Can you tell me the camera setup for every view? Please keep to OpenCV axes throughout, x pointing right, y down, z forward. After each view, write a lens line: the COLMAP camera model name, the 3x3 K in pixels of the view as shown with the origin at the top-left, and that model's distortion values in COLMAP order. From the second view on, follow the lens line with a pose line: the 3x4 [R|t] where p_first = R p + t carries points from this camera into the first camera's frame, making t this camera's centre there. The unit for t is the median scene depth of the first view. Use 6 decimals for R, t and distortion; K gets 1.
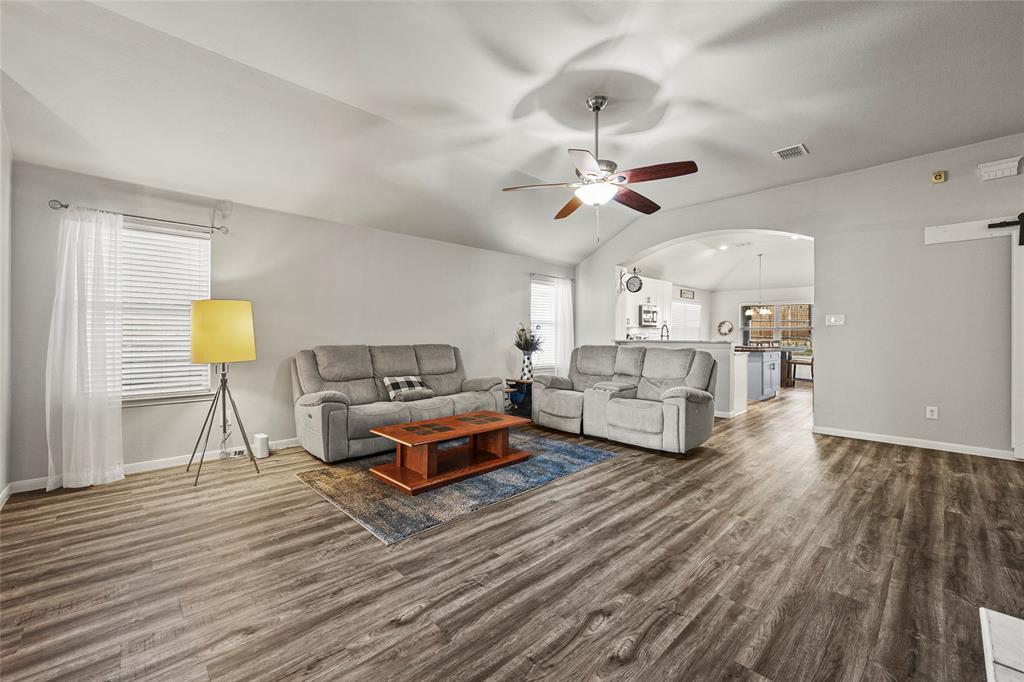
lens RADIAL K [[410.5, 0, 507.6], [0, 410.5, 337.0], [0, 0, 1]] dist [-0.002921, 0.000001]
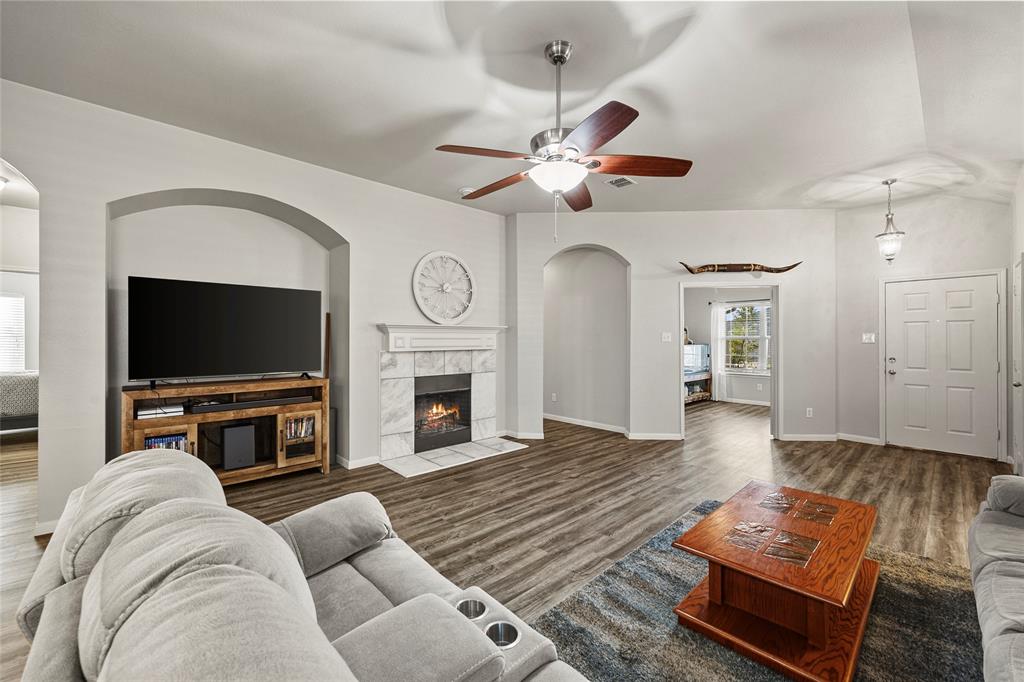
lens RADIAL K [[410.5, 0, 510.0], [0, 410.5, 341.7], [0, 0, 1]] dist [-0.002921, 0.000001]
pose [[-0.999952, -0.003162, 0.009316, 0.351363], [-0.003078, 0.999954, 0.009049, -0.073785], [-0.009345, 0.009020, -0.999916, 2.065366]]
